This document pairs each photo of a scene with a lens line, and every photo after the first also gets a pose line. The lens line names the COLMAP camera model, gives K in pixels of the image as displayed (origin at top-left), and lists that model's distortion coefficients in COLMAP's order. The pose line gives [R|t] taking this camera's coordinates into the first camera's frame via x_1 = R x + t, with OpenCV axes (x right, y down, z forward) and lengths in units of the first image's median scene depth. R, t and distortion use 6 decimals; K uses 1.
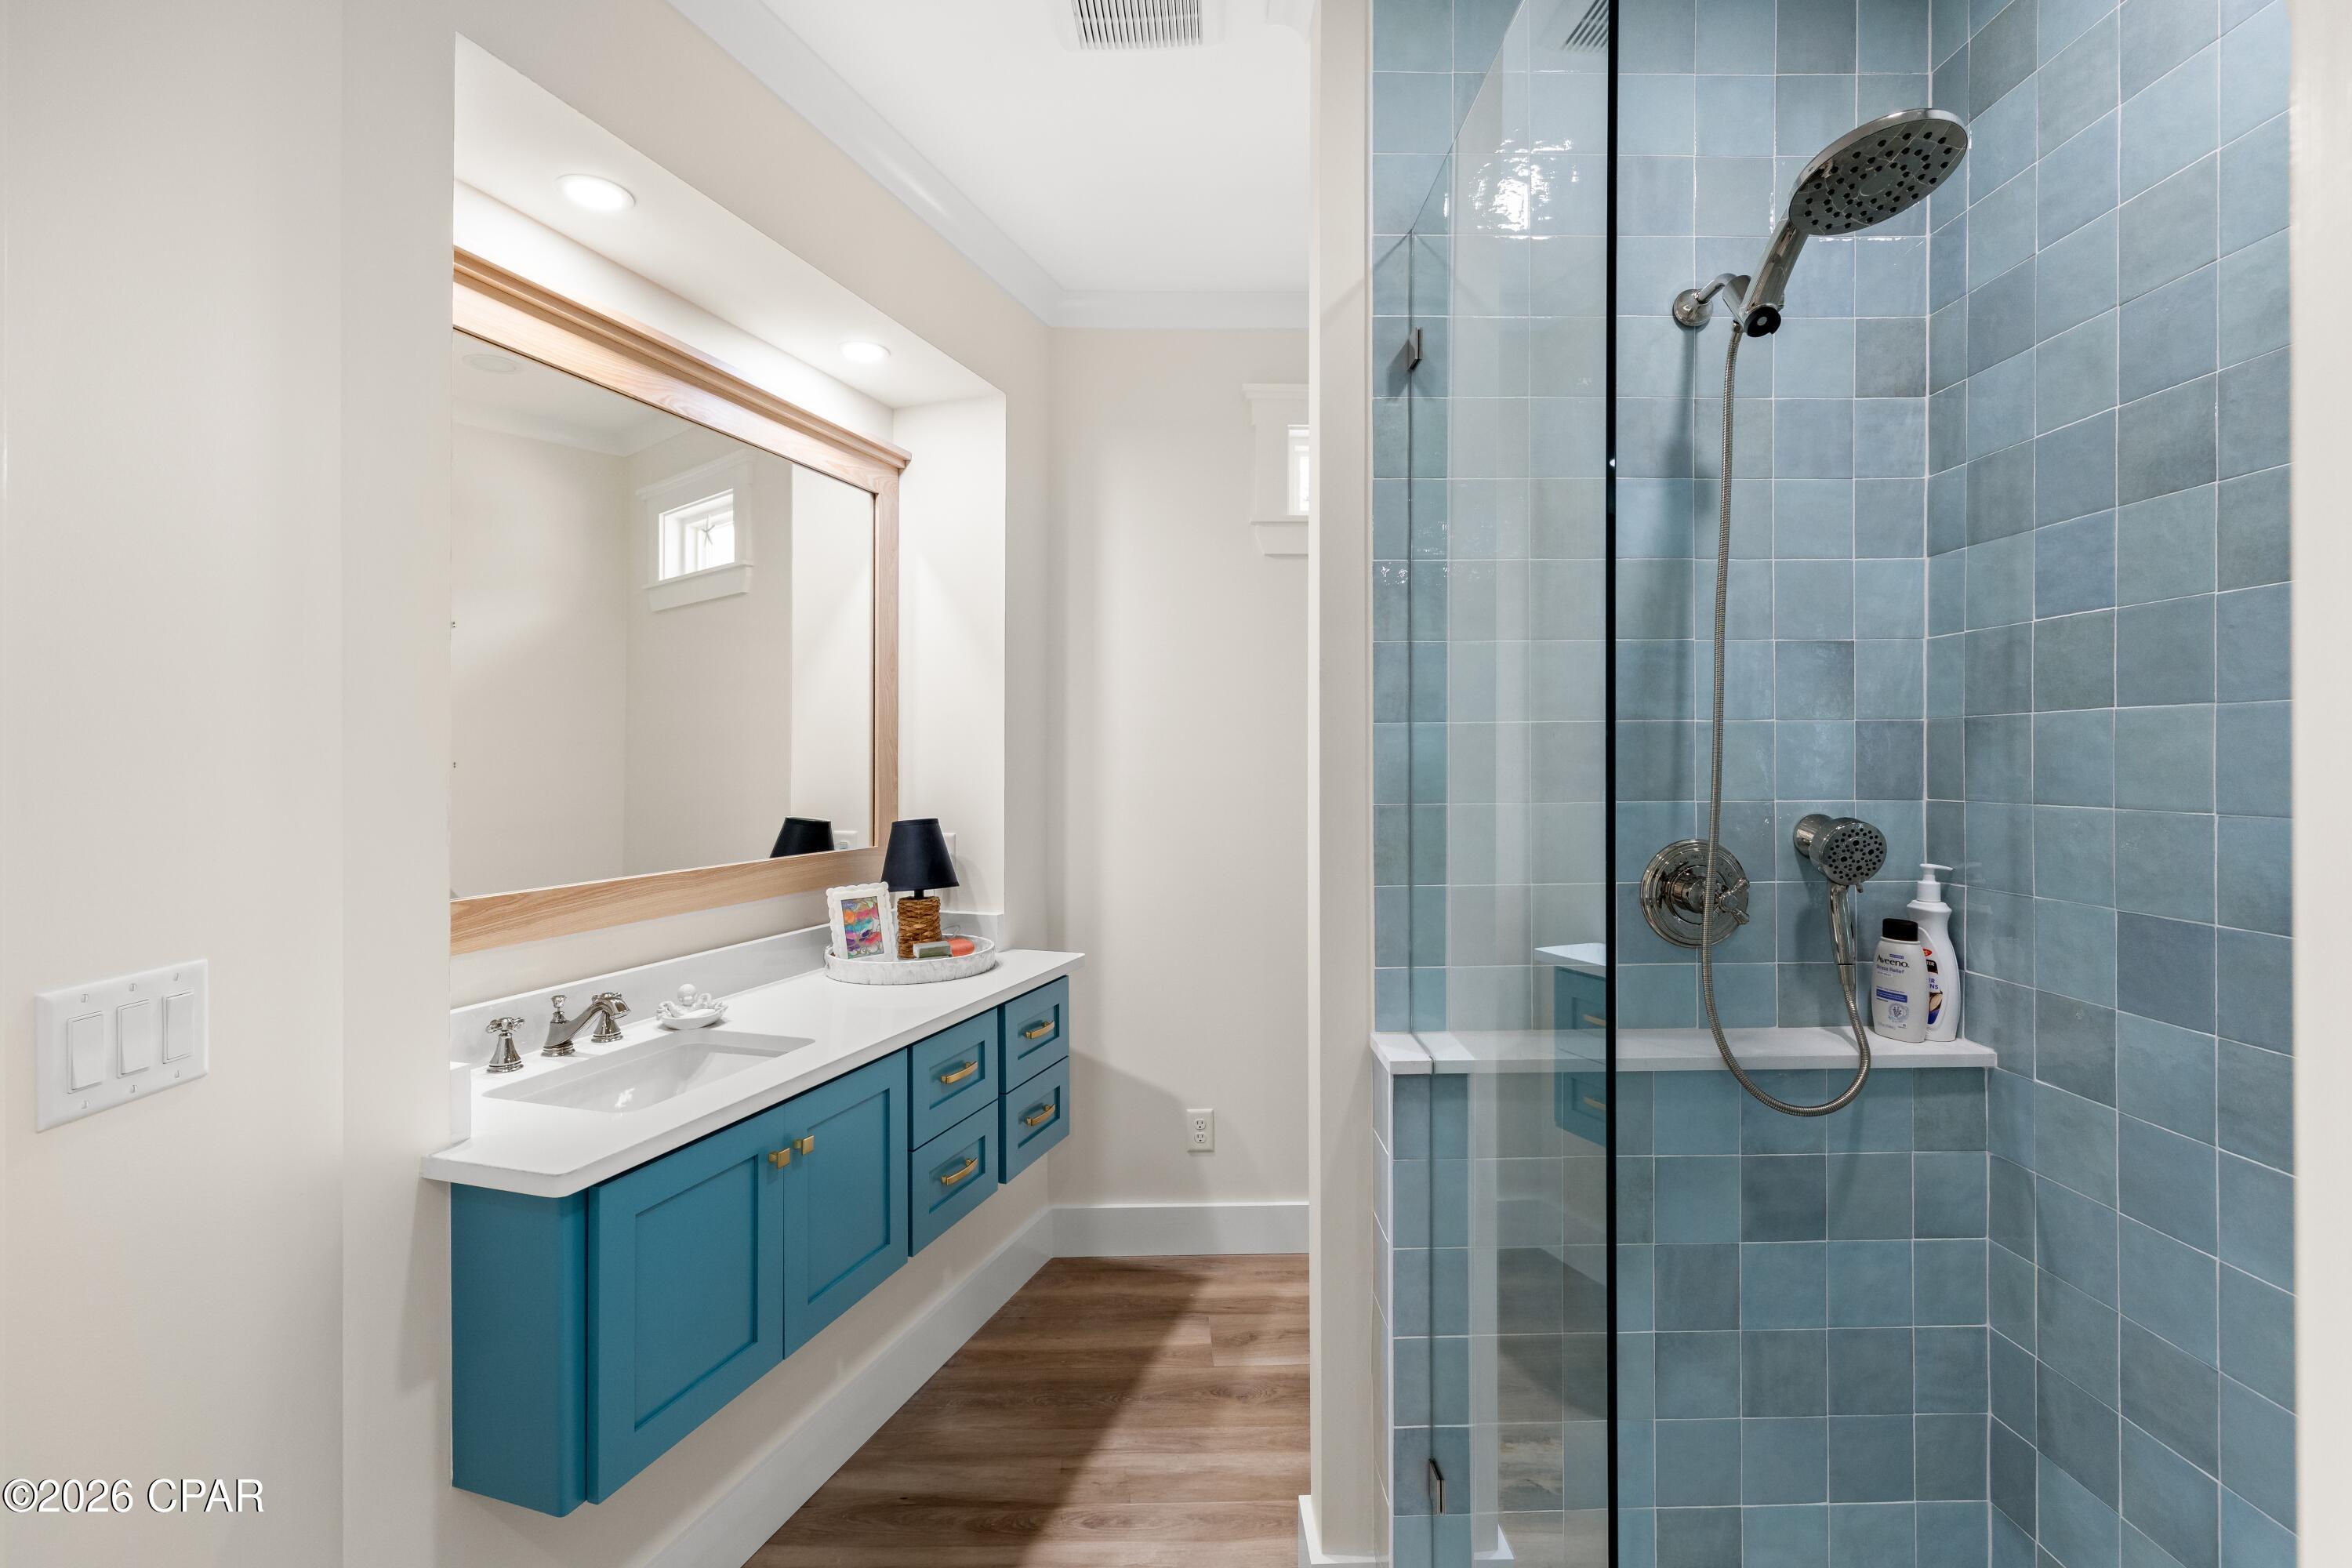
lens RADIAL K [[1070.3, 0, 1222.7], [0, 1070.3, 759.1], [0, 0, 1]] dist [-0.000516, 0.000482]
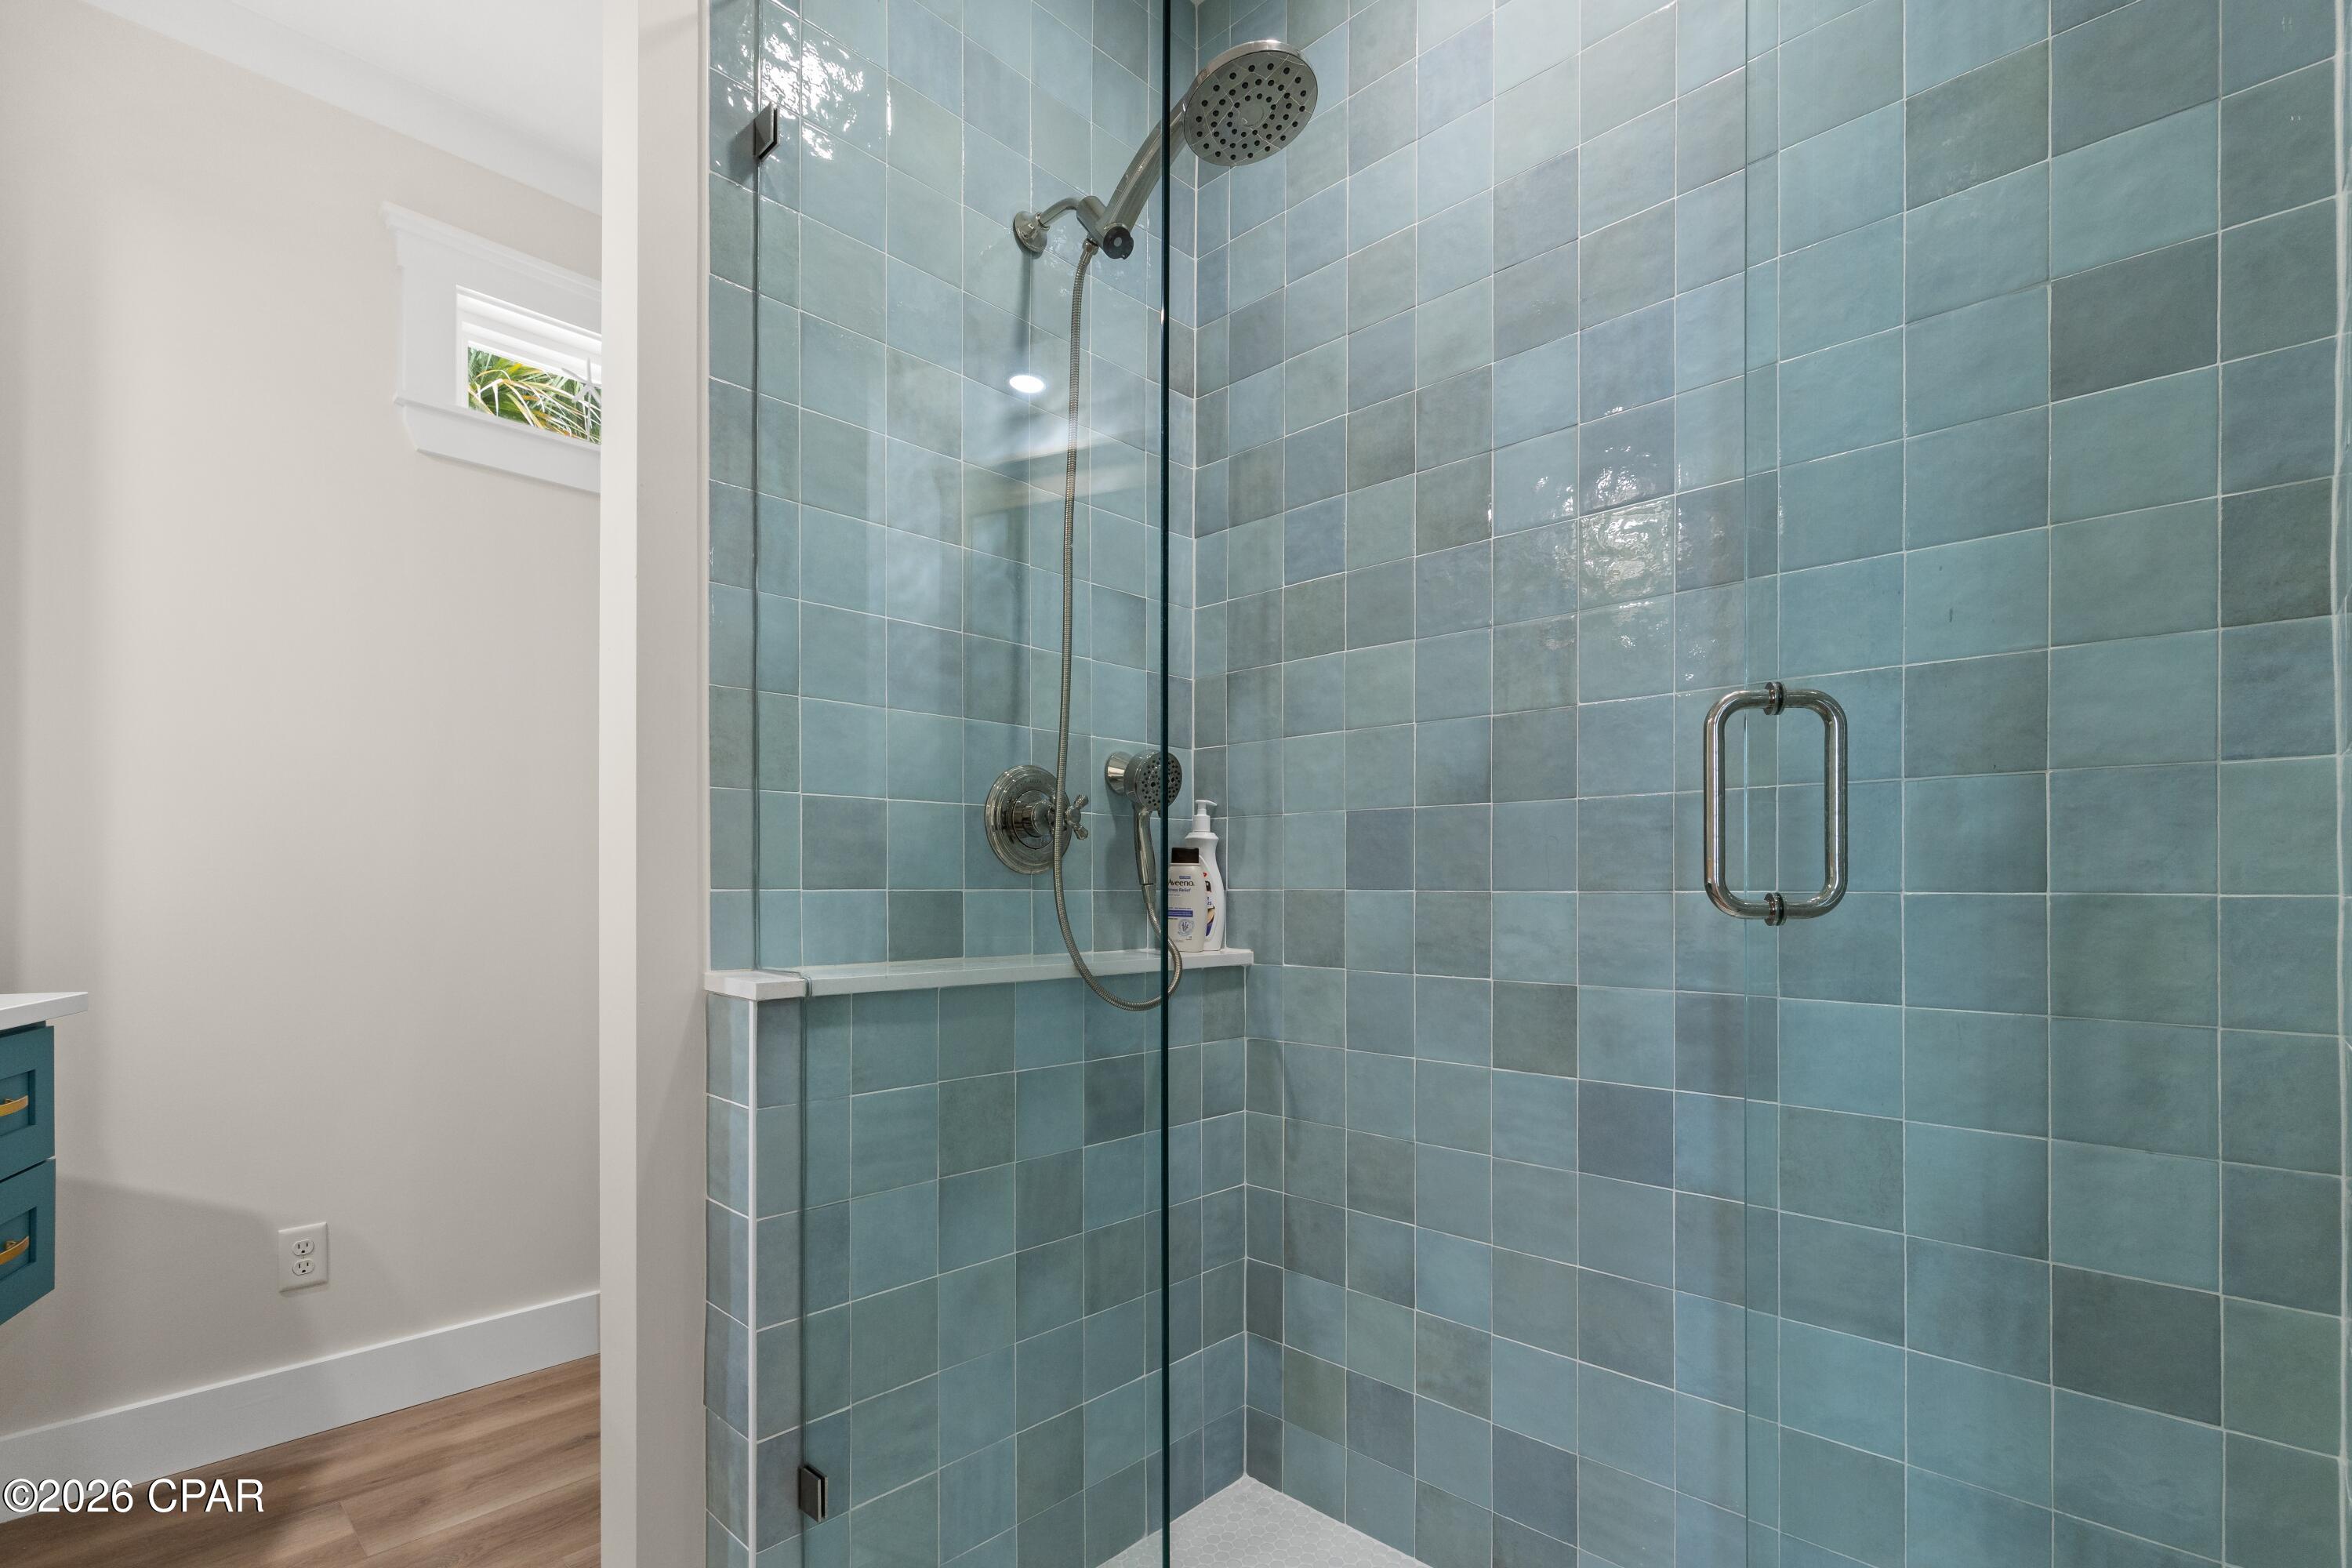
lens RADIAL K [[1070.3, 0, 1185.9], [0, 1070.3, 889.9], [0, 0, 1]] dist [-0.000516, 0.000482]
pose [[0.720998, -0.003925, 0.692926, -0.160233], [0.005104, 0.999987, 0.000354, 0.202571], [-0.692918, 0.003281, 0.721009, 0.185446]]
